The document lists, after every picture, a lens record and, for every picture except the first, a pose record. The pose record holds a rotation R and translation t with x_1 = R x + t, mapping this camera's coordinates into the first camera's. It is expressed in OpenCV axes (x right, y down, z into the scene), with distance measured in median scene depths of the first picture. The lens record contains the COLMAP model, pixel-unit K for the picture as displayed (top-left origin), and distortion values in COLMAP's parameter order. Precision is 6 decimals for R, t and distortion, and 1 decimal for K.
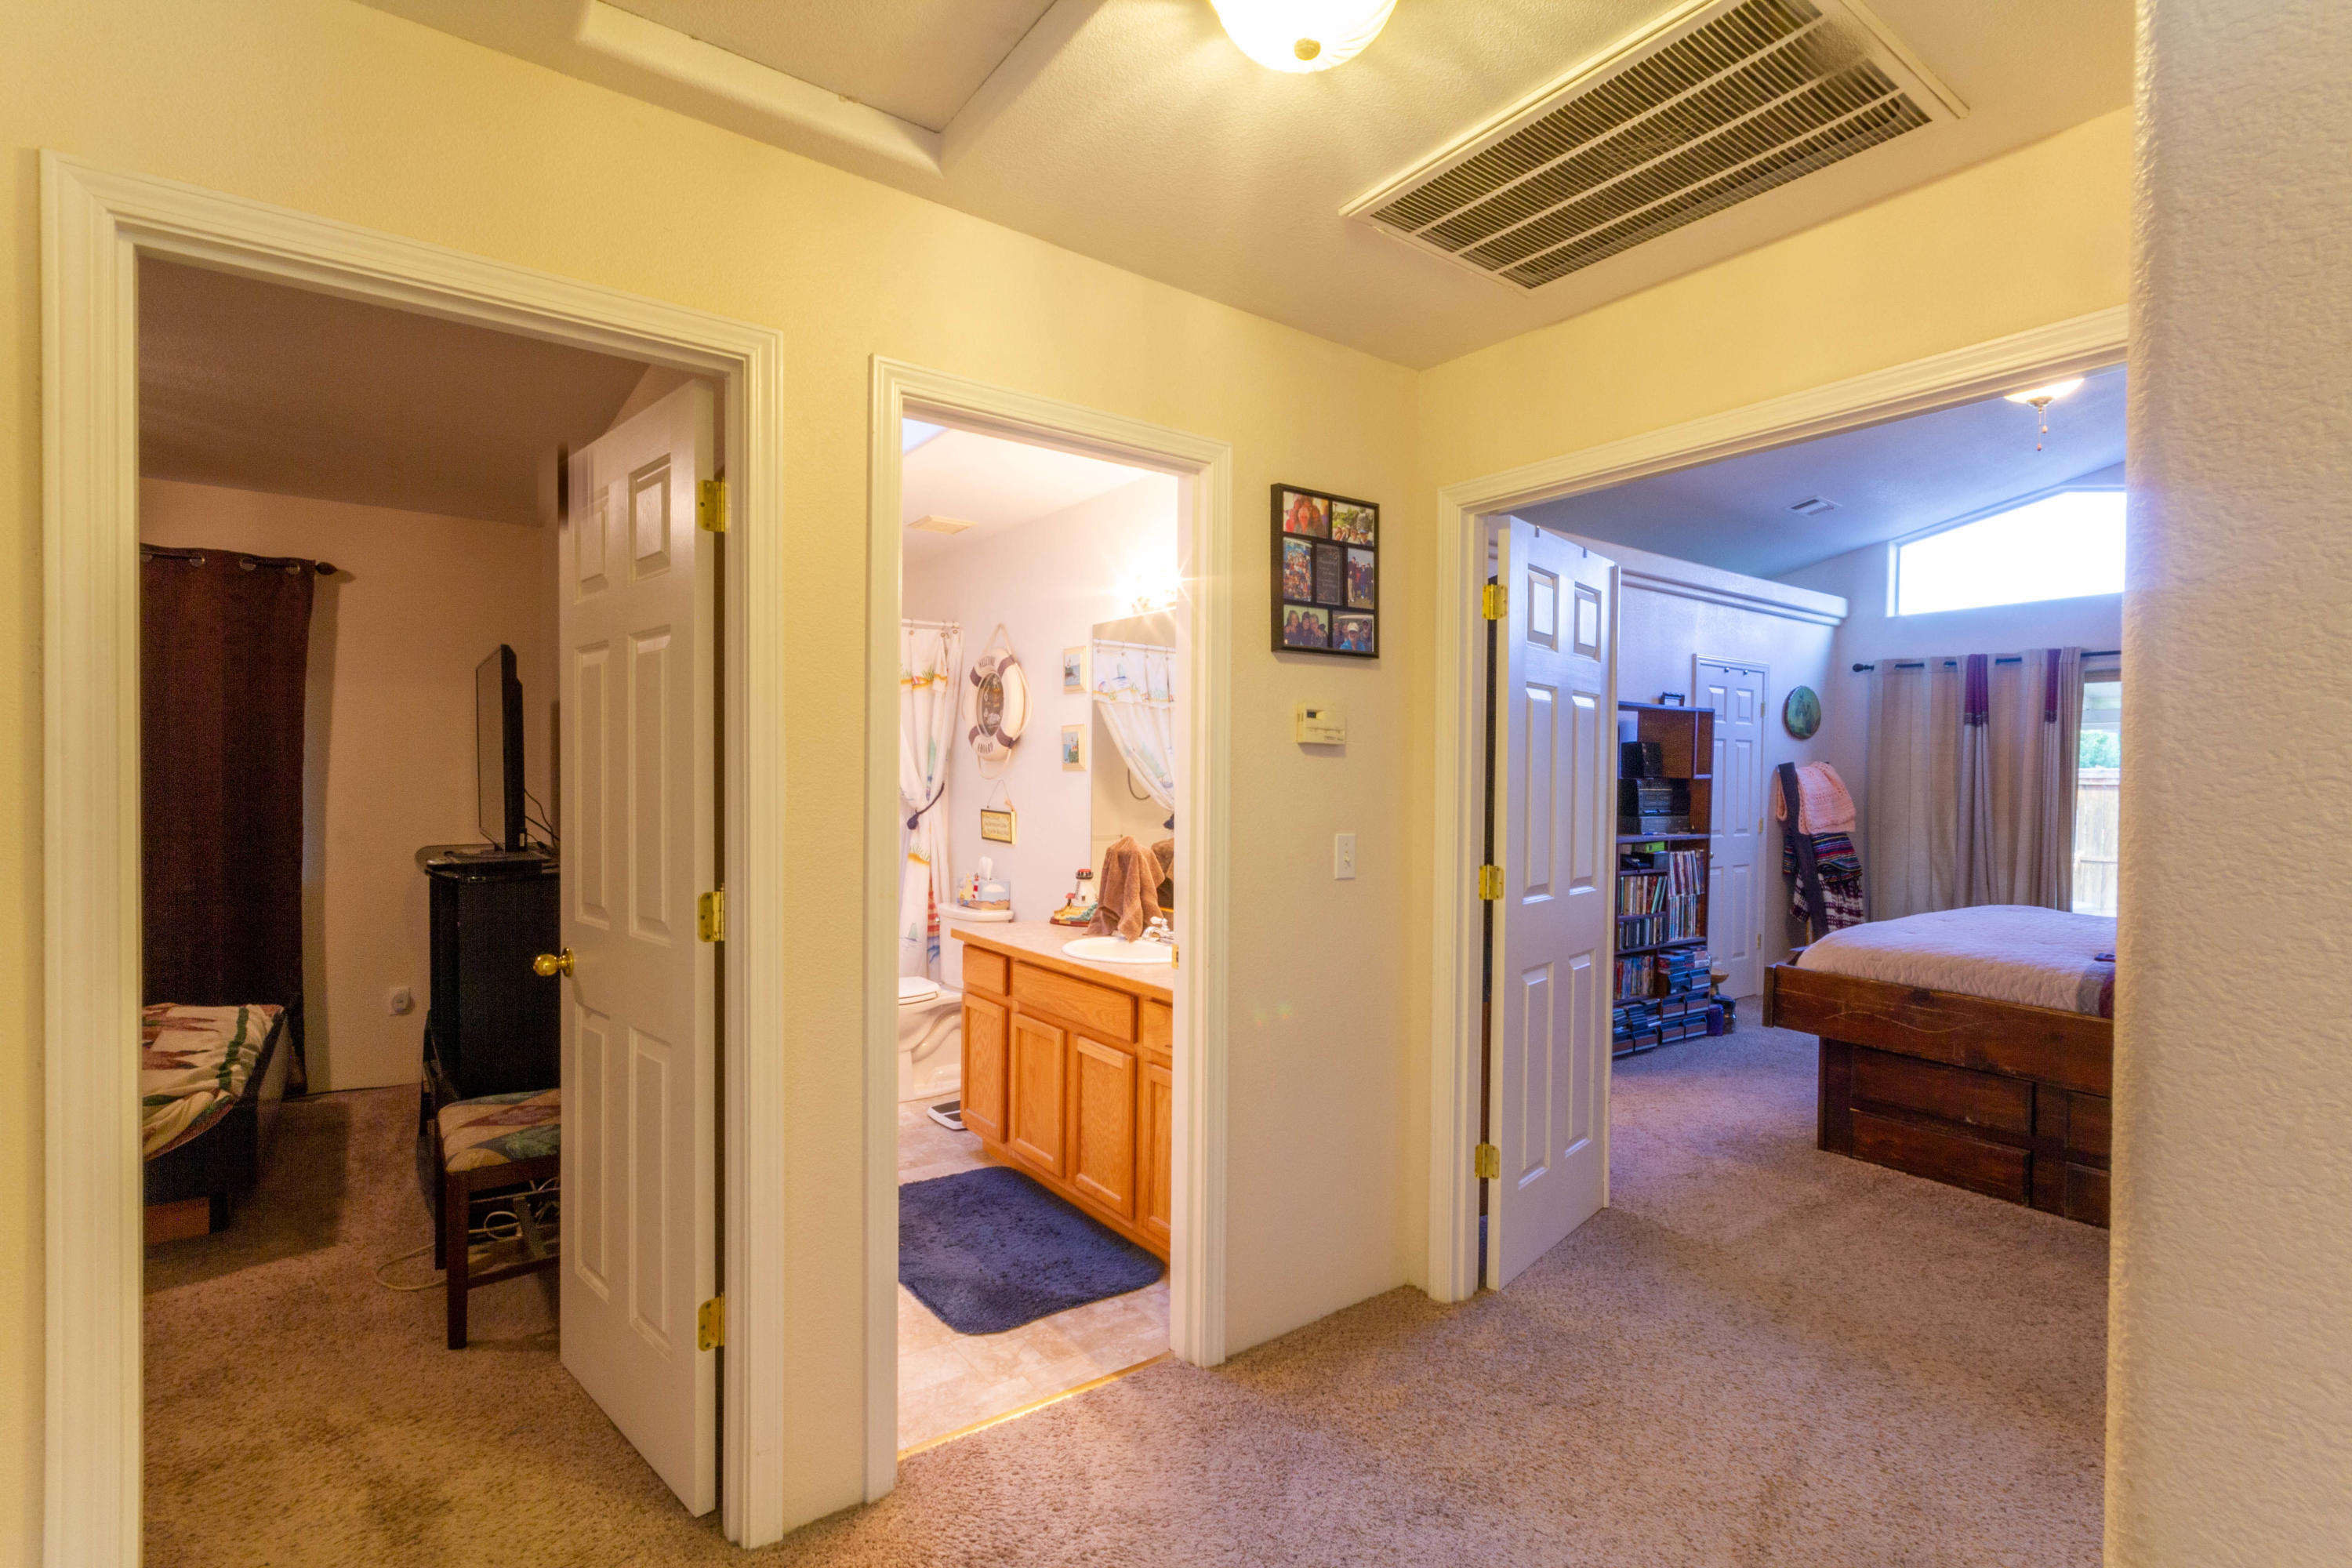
lens RADIAL K [[1152.7, 0, 1178.3], [0, 1152.7, 792.7], [0, 0, 1]] dist [0.008288, 0.001462]
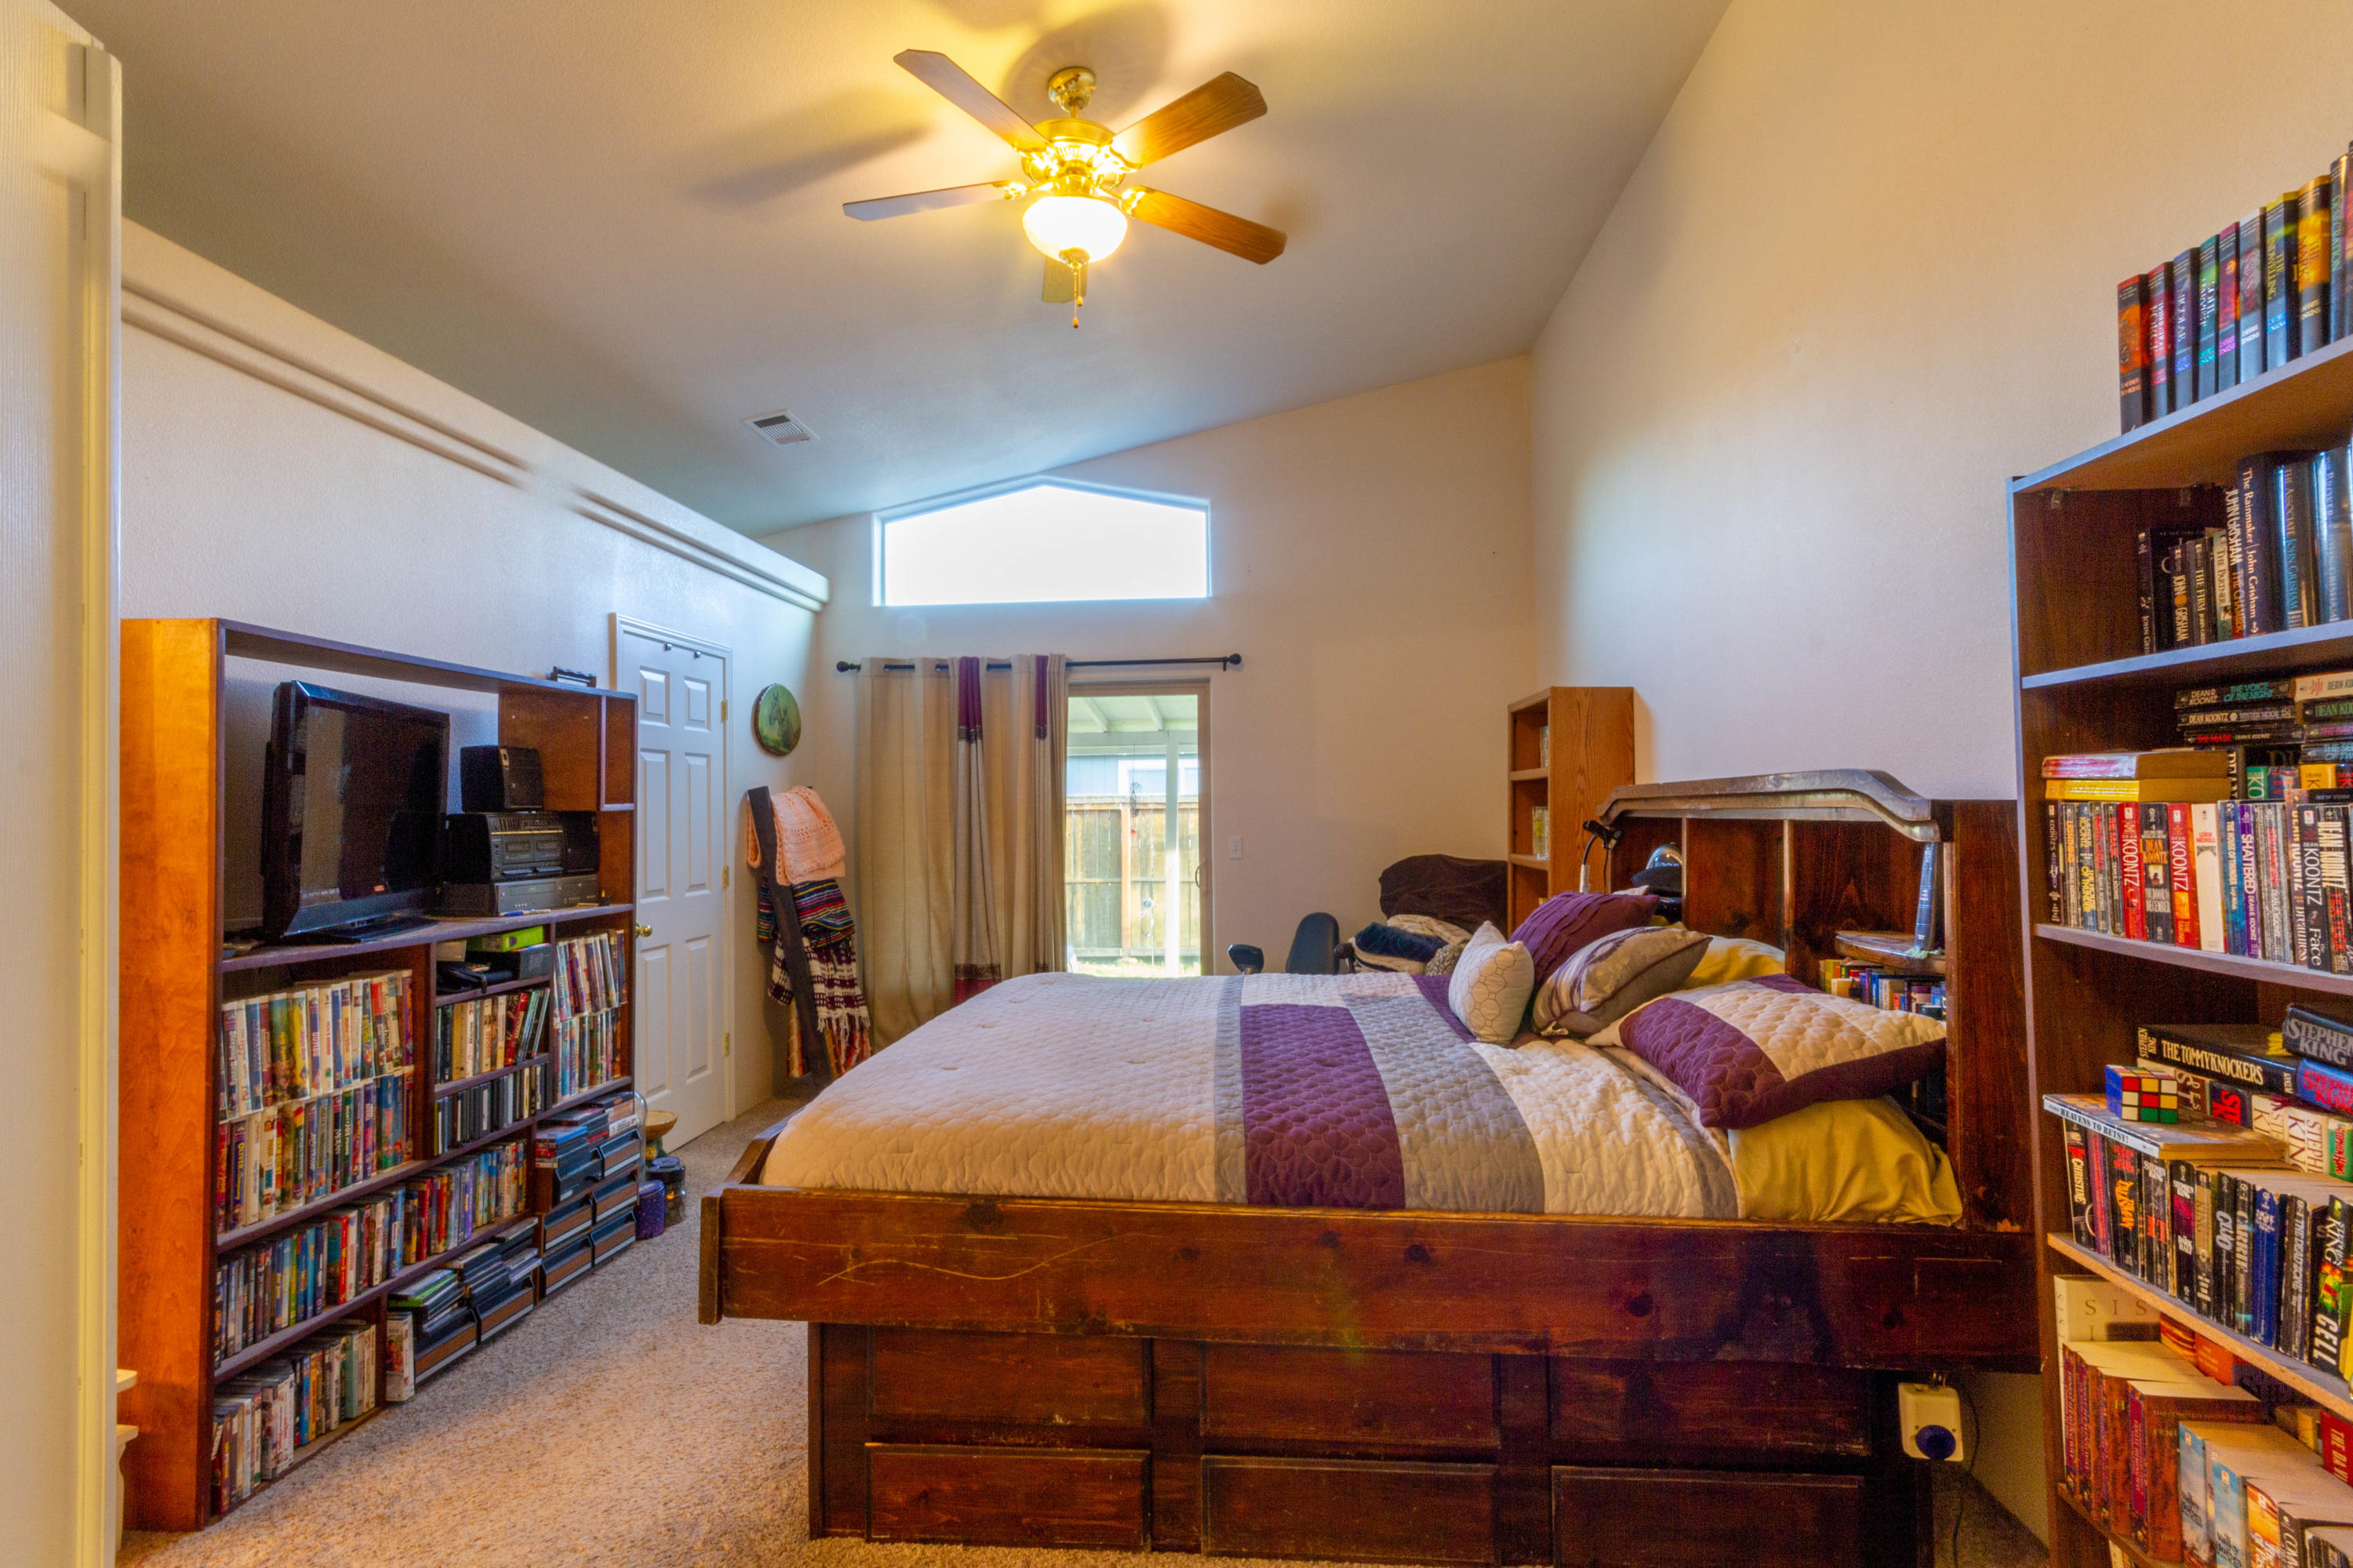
lens RADIAL K [[1153.2, 0, 1178.8], [0, 1153.2, 792.7], [0, 0, 1]] dist [0.008288, 0.001462]
pose [[0.681900, -0.008503, 0.731396, 0.217421], [0.031157, 0.999363, -0.017430, -0.002079], [-0.730781, 0.034673, 0.681731, 0.386904]]
